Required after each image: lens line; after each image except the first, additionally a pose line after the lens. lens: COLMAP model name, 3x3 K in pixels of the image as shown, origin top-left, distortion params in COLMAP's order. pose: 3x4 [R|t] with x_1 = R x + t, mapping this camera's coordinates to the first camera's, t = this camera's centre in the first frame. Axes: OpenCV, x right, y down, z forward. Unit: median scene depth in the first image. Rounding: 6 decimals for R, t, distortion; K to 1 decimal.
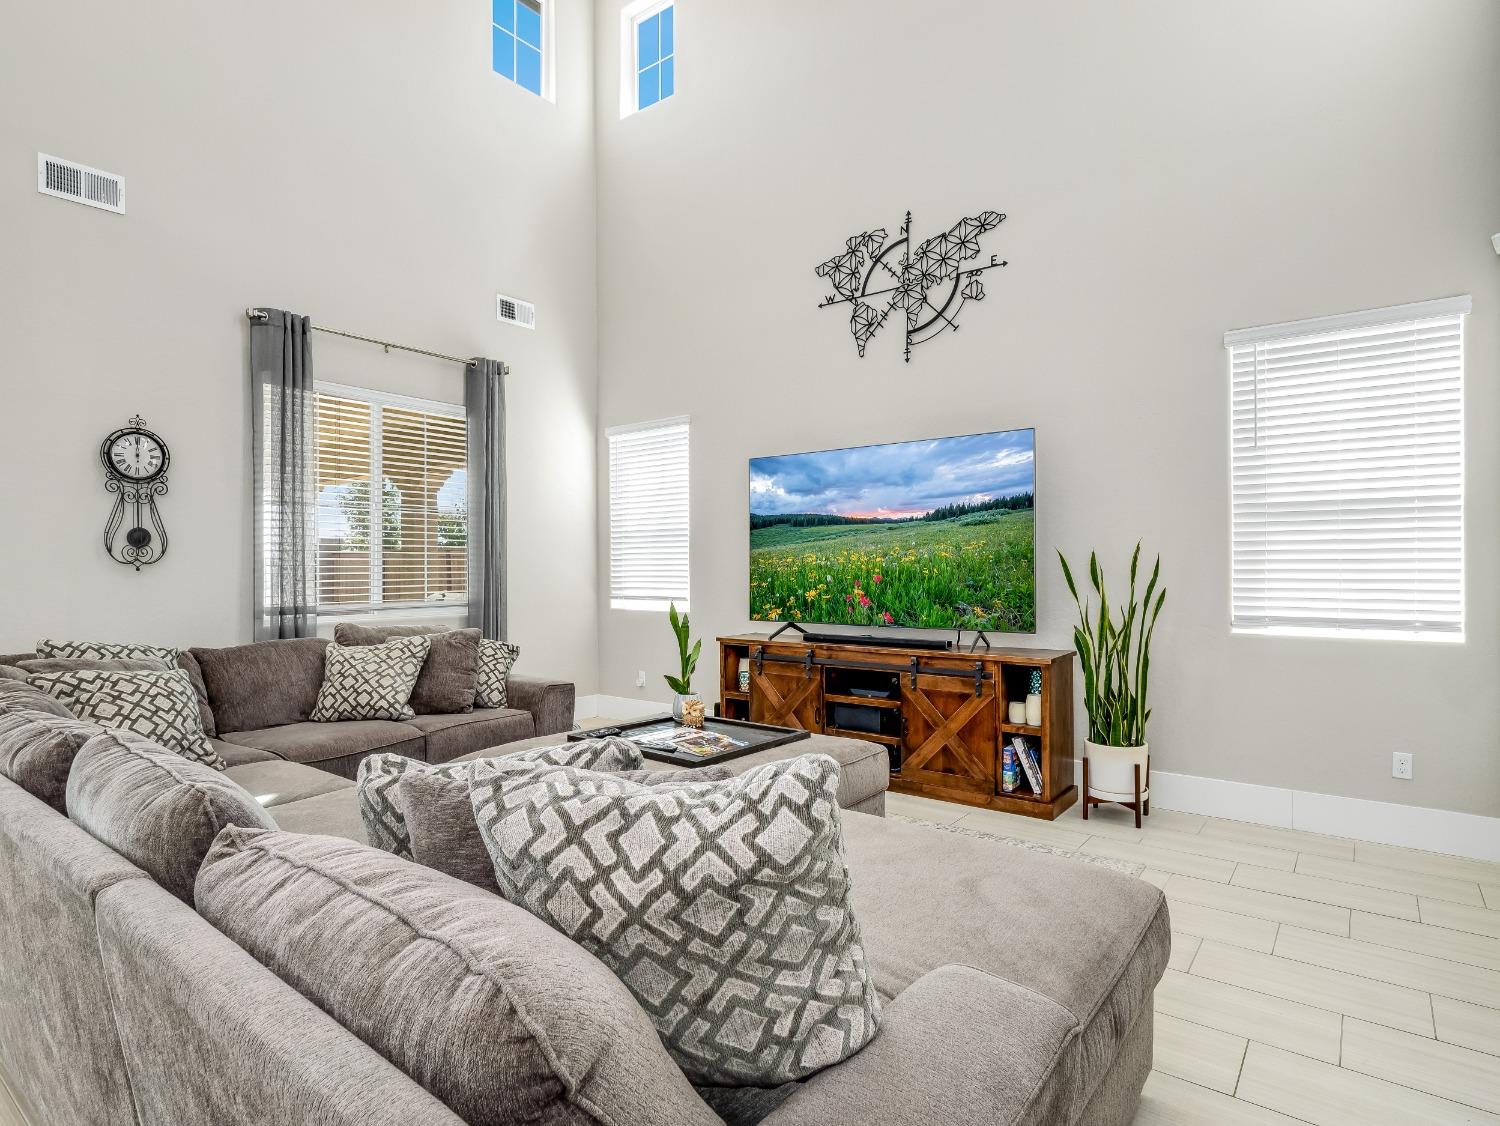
lens RADIAL K [[808.9, 0, 748.5], [0, 808.9, 560.5], [0, 0, 1]] dist [-0.000465, -0.000637]
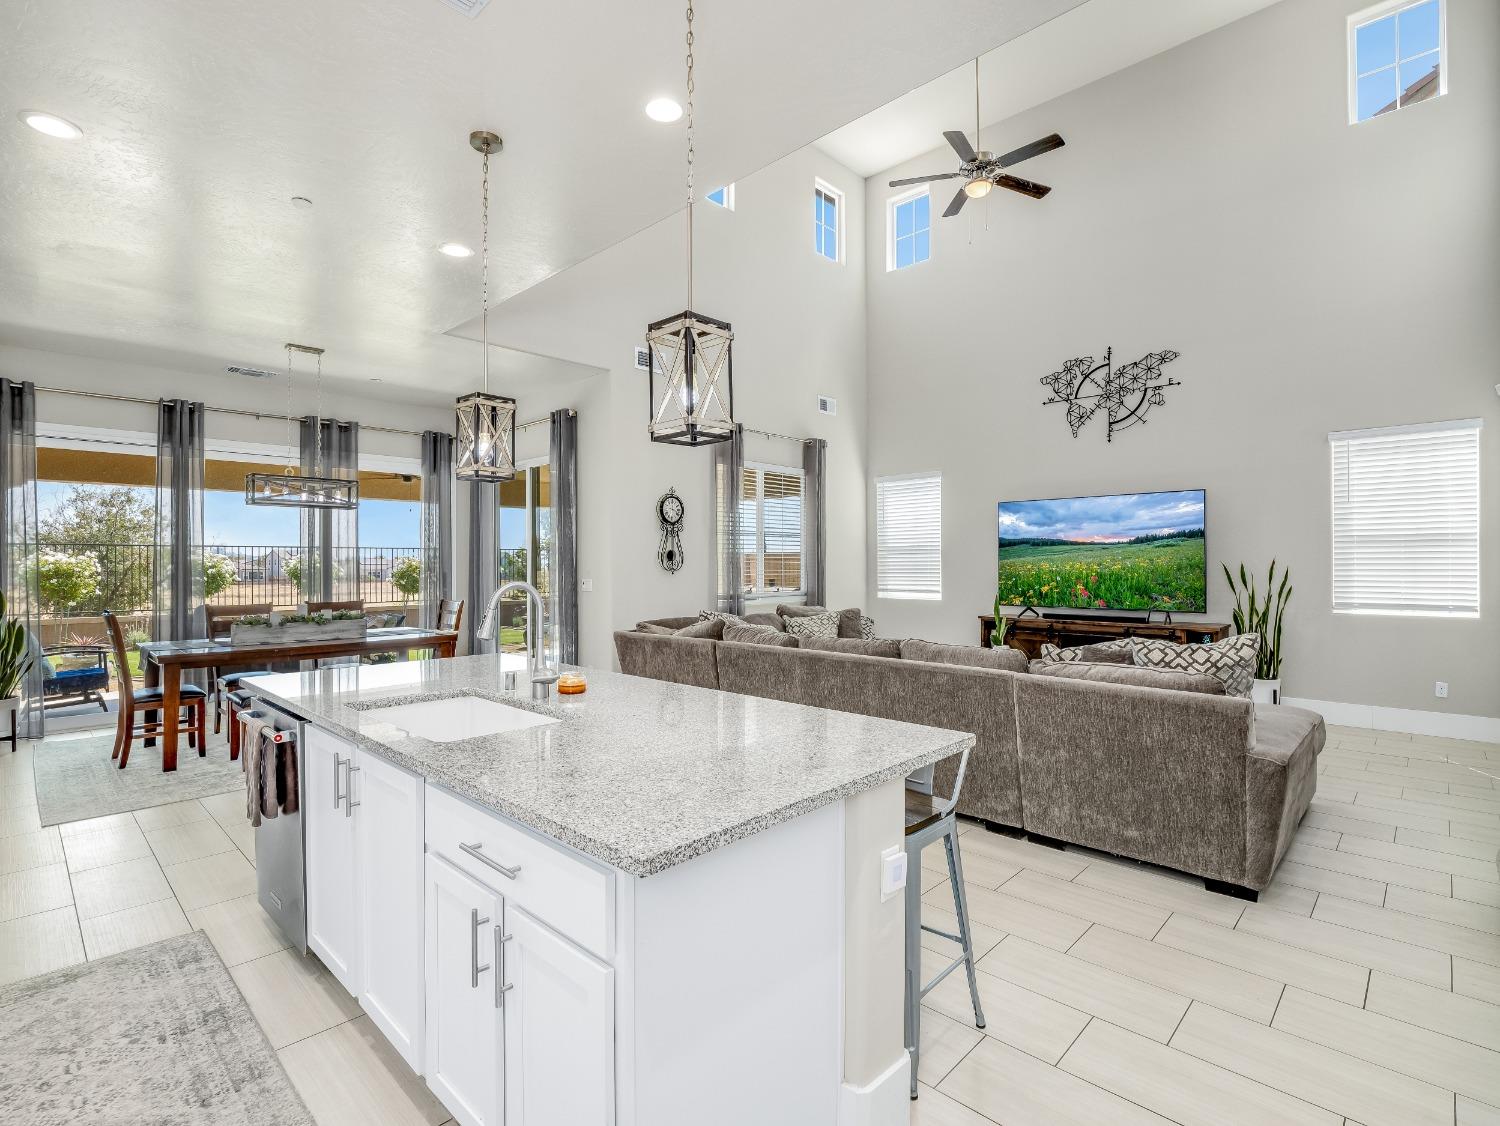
lens RADIAL K [[726.4, 0, 747.6], [0, 726.4, 560.0], [0, 0, 1]] dist [-0.013404, -0.000154]
pose [[0.994246, -0.000306, -0.107123, -0.377651], [0.000568, 0.999997, 0.002415, -0.020220], [0.107122, -0.002462, 0.994243, -0.513806]]
